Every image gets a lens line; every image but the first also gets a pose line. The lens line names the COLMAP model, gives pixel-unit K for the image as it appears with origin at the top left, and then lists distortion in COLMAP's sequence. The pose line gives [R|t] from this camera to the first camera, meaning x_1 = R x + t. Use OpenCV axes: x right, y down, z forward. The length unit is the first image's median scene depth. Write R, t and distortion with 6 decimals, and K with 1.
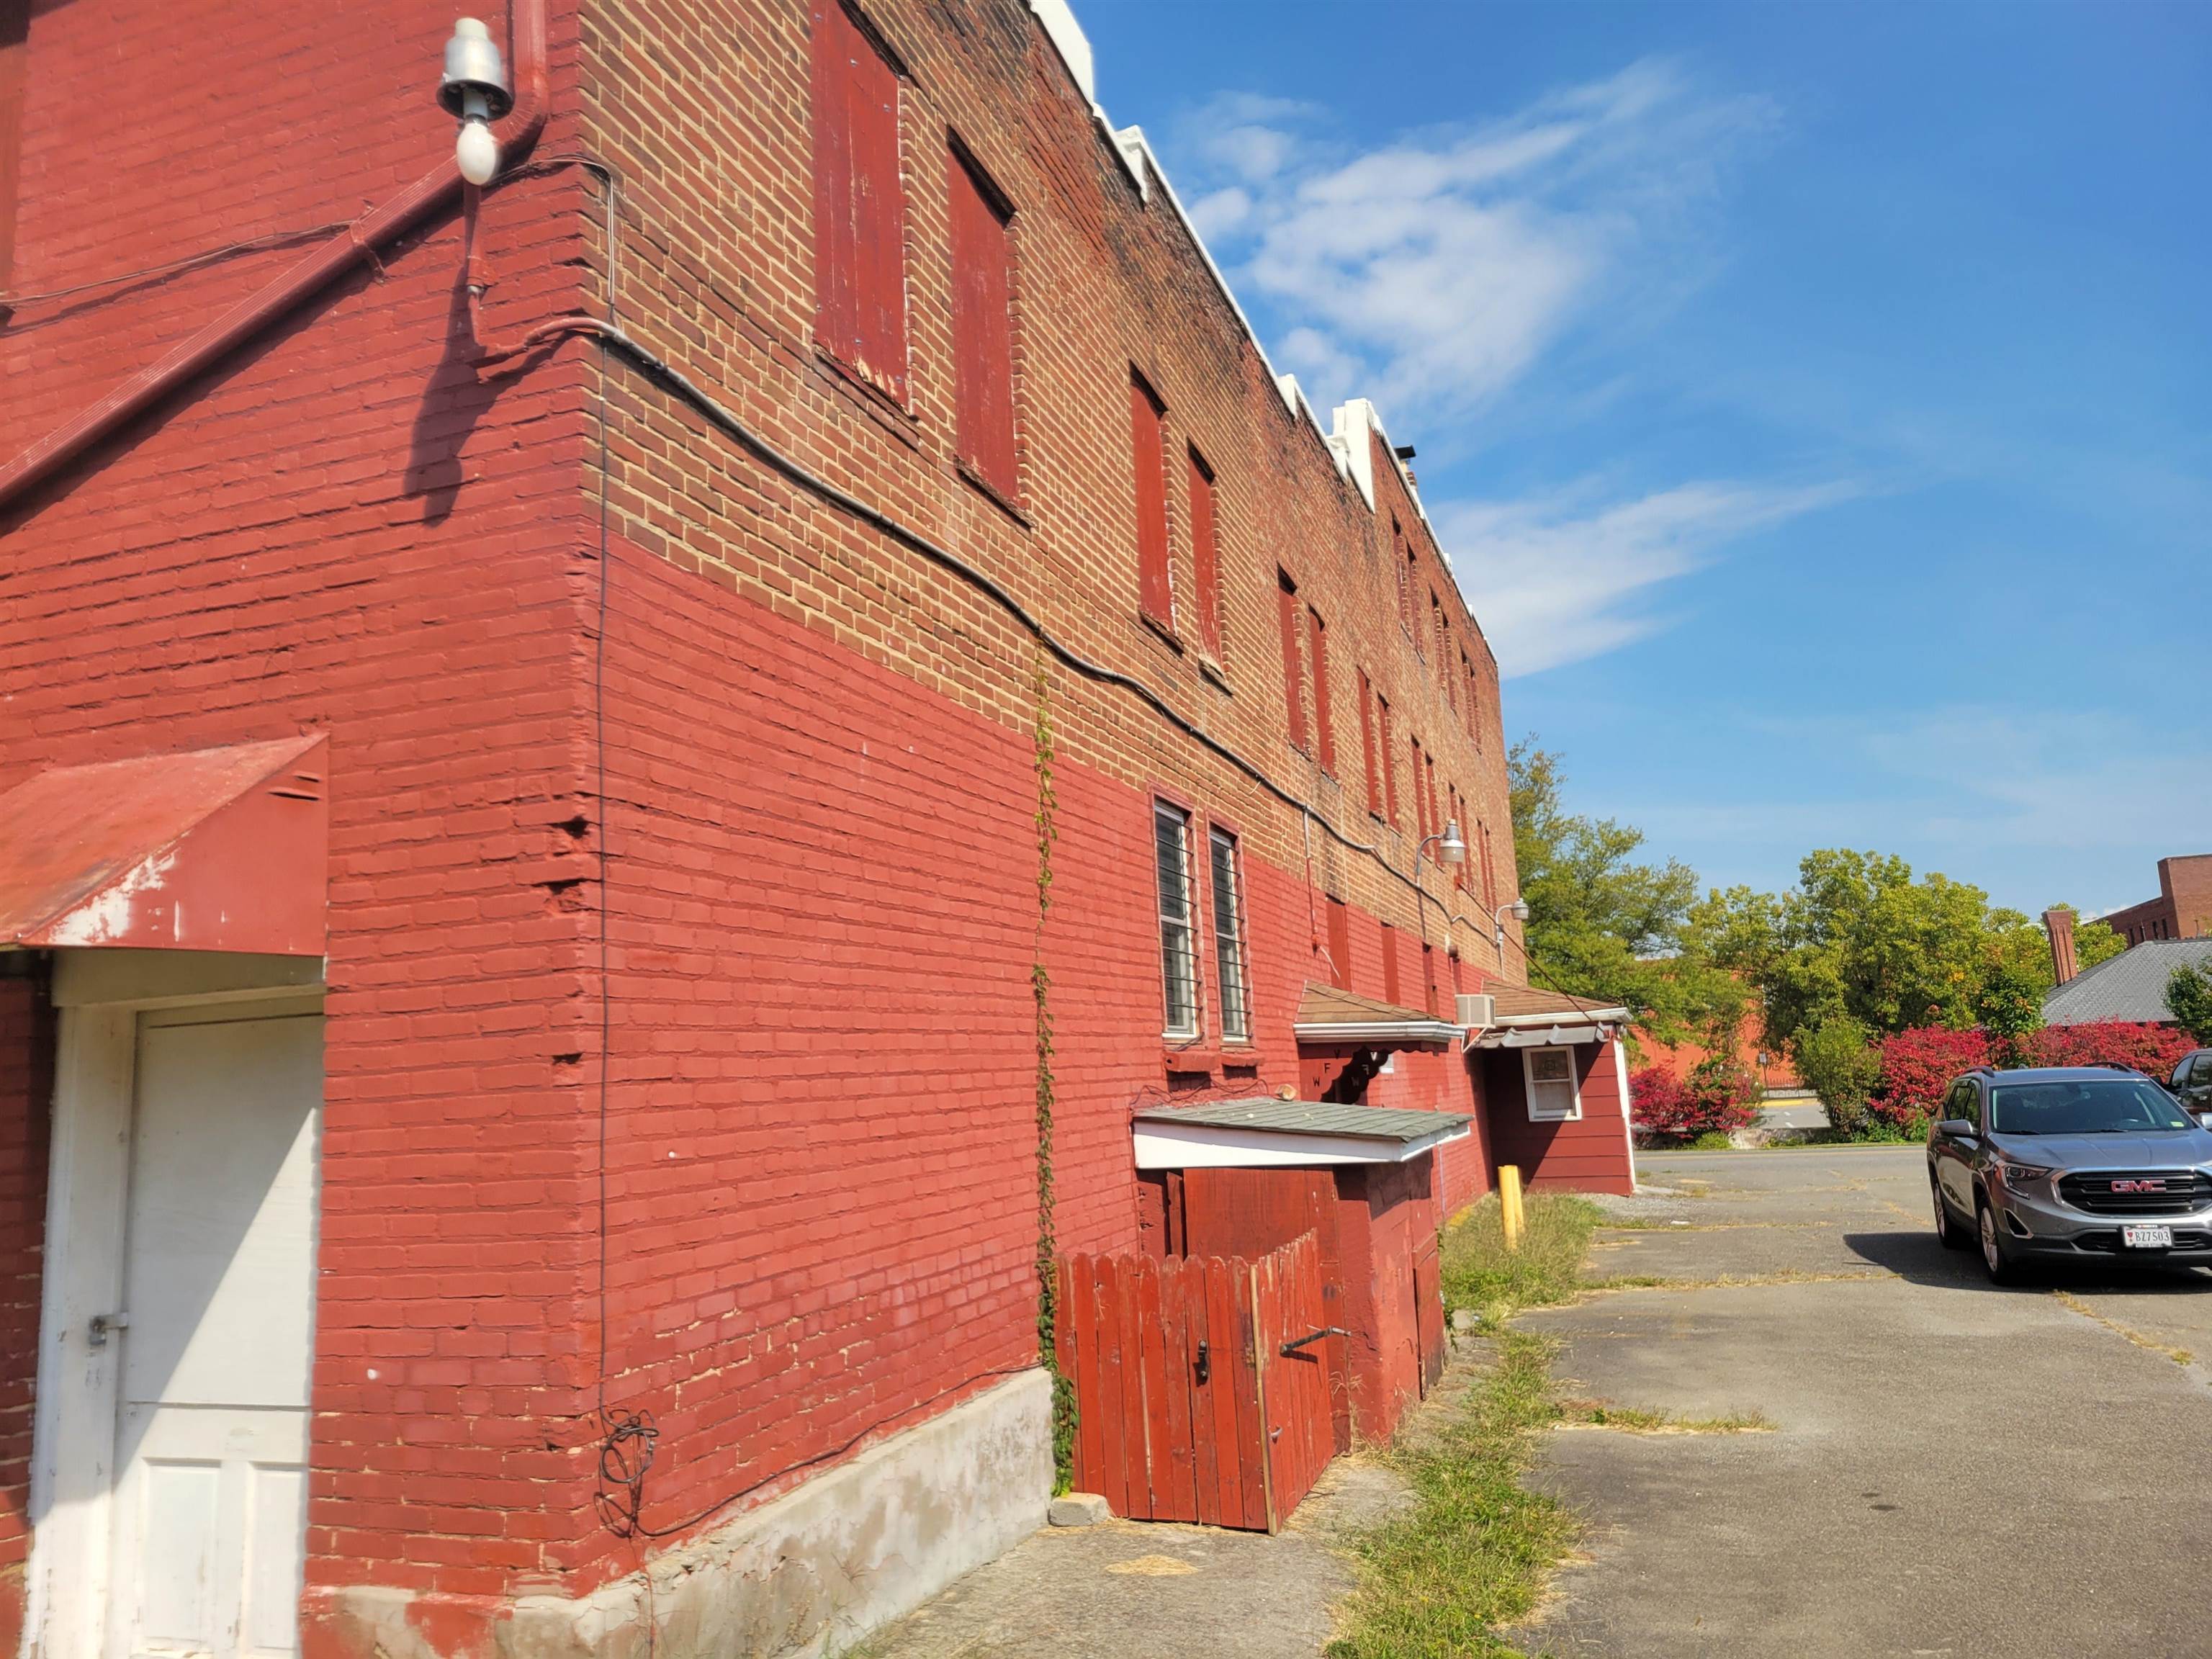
lens RADIAL K [[1670.4, 0, 1095.9], [0, 1670.4, 822.5], [0, 0, 1]] dist [0.042572, -0.027785]
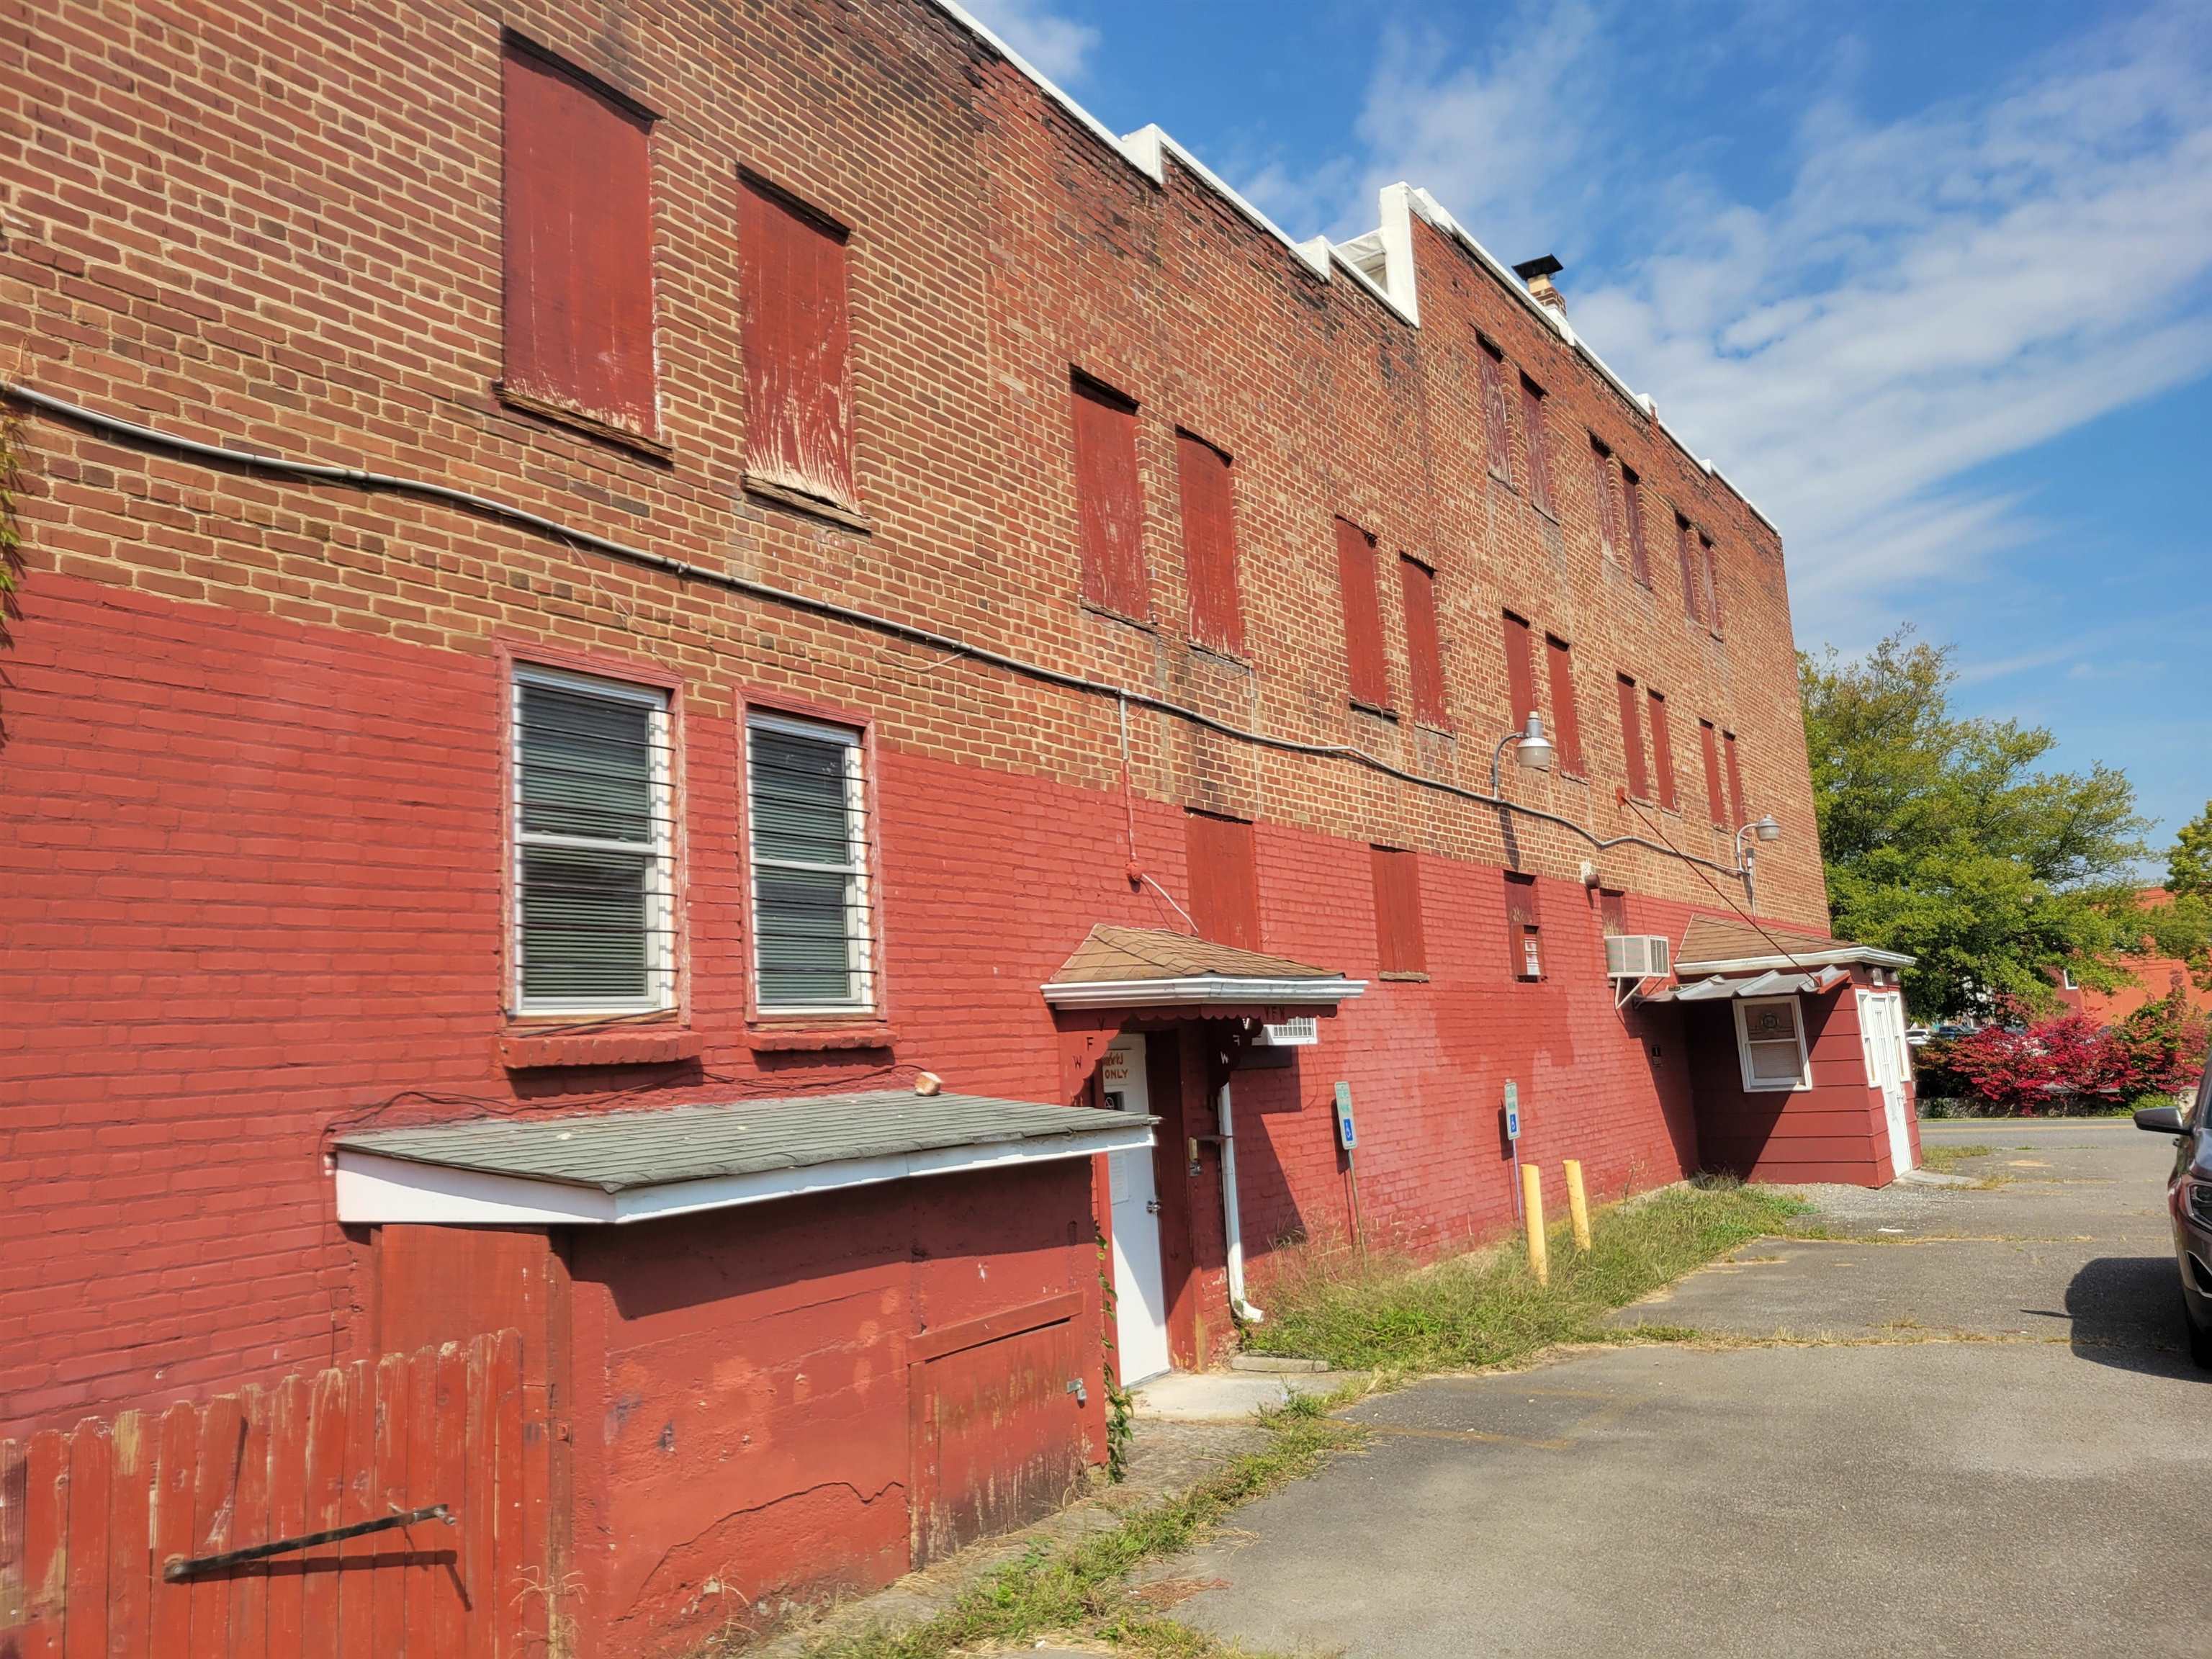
lens RADIAL K [[1670.4, 0, 1108.4], [0, 1670.4, 827.1], [0, 0, 1]] dist [0.042572, -0.027785]
pose [[0.967145, -0.042660, -0.250621, 0.192105], [0.050158, 0.998462, 0.023603, 0.020836], [0.249228, -0.035398, 0.967798, 0.175615]]
